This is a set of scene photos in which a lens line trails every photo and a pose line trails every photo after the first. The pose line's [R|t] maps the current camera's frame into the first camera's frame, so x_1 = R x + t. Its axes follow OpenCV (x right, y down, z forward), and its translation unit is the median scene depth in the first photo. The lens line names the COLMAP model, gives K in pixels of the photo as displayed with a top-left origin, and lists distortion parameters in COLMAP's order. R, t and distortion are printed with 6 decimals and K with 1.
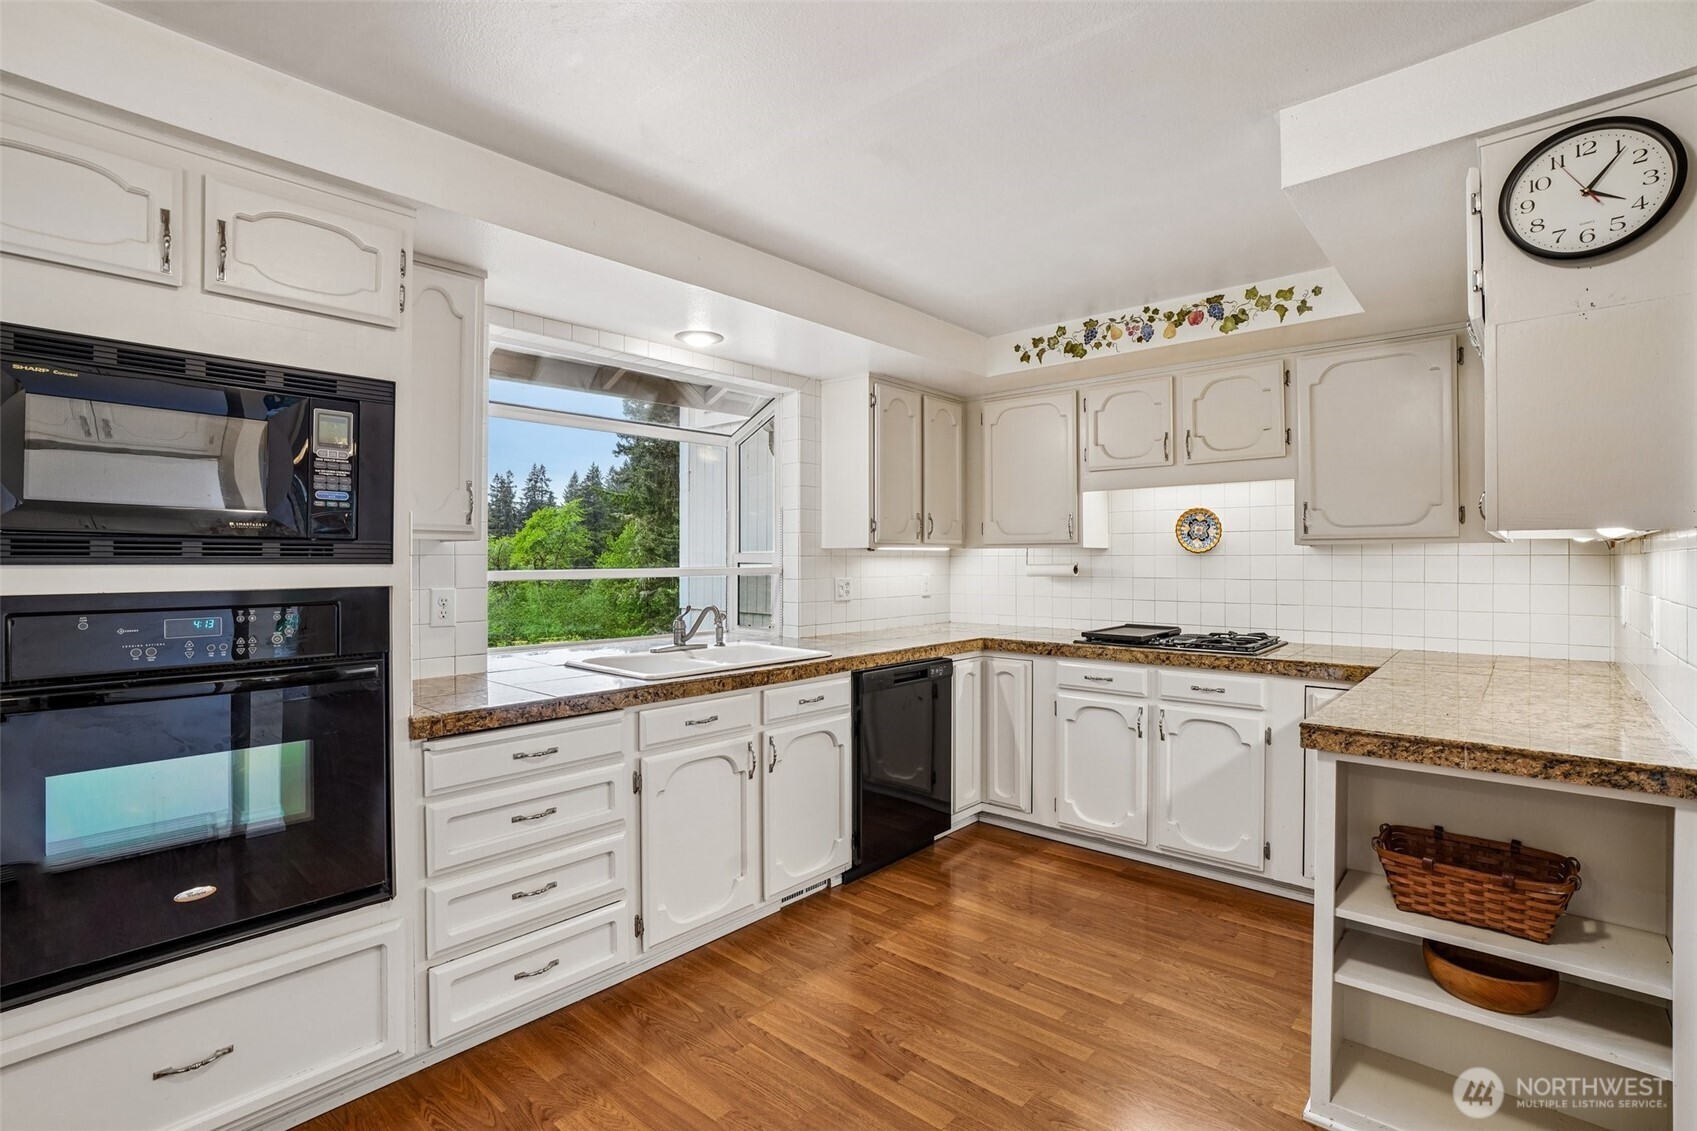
lens RADIAL K [[803.6, 0, 858.8], [0, 803.6, 556.3], [0, 0, 1]] dist [0.000931, 0.003241]
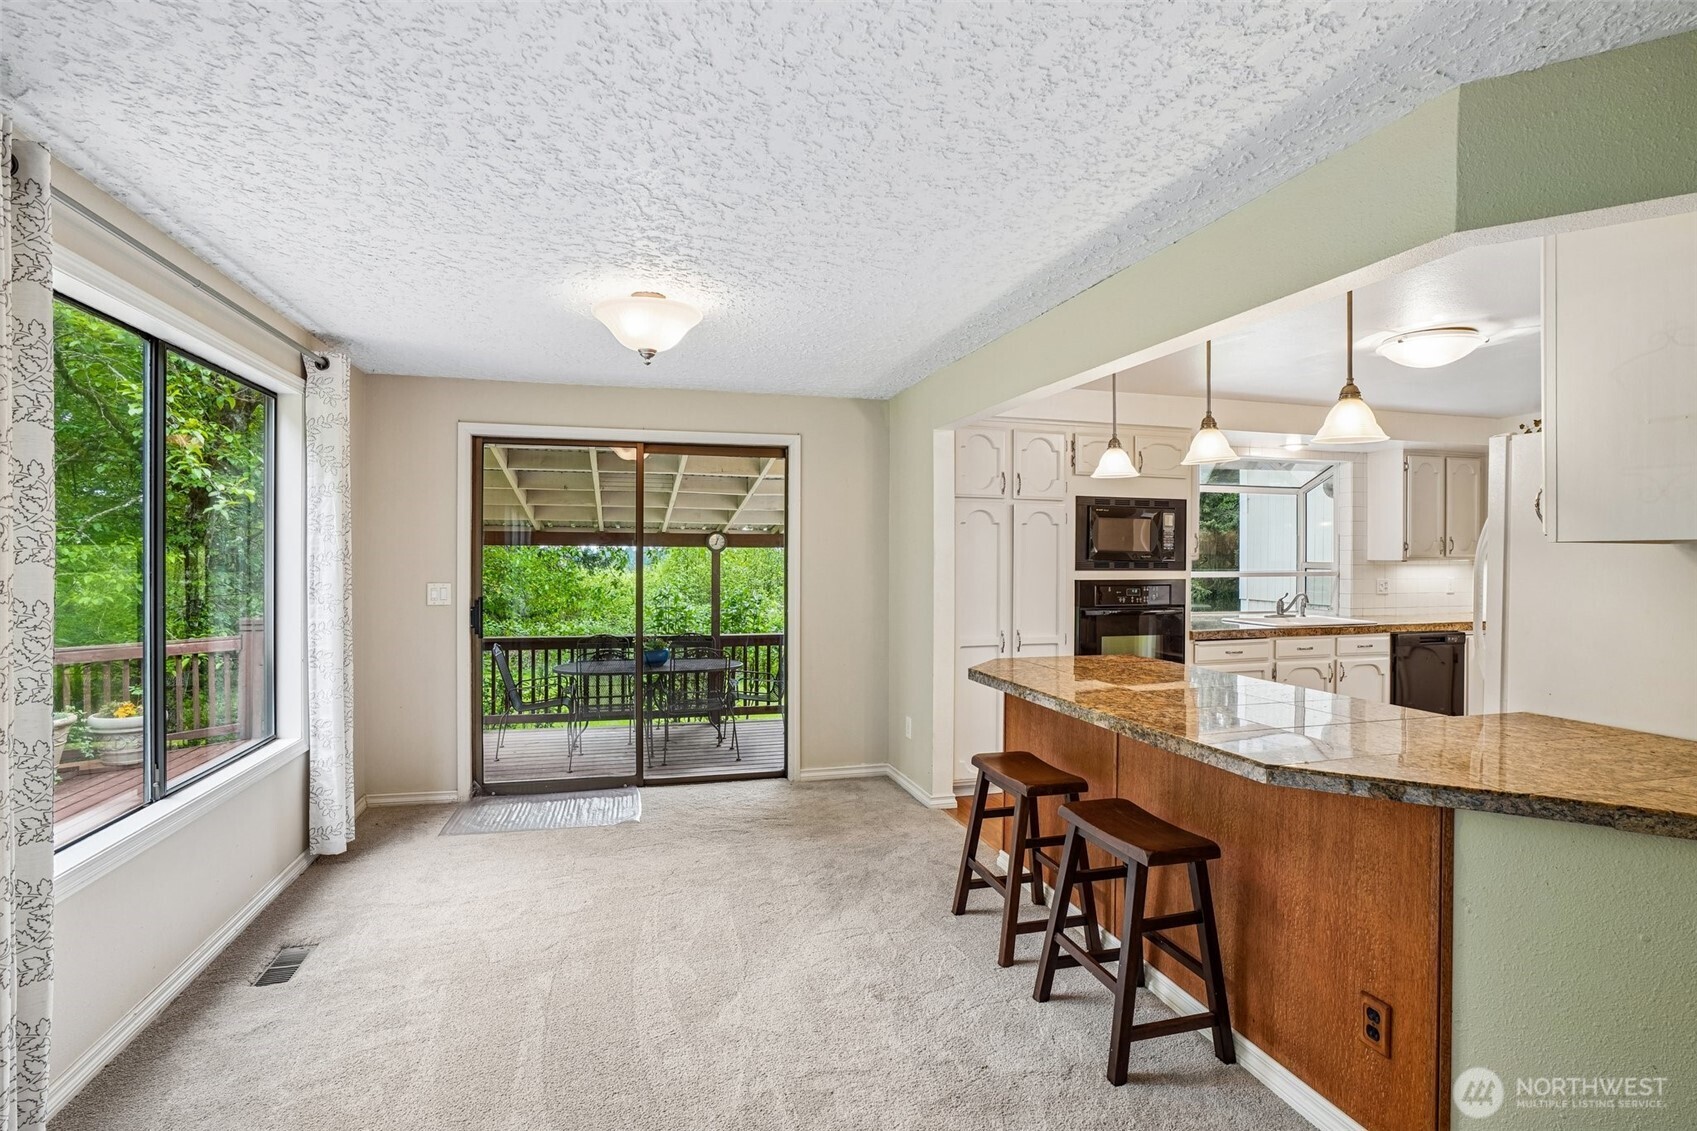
lens RADIAL K [[798.1, 0, 859.2], [0, 798.1, 564.6], [0, 0, 1]] dist [-0.023146, 0.000952]
pose [[0.837847, 0.008684, -0.545837, -0.040156], [-0.000666, 0.999889, 0.014886, -0.027748], [0.545905, -0.012109, 0.837759, -1.022392]]
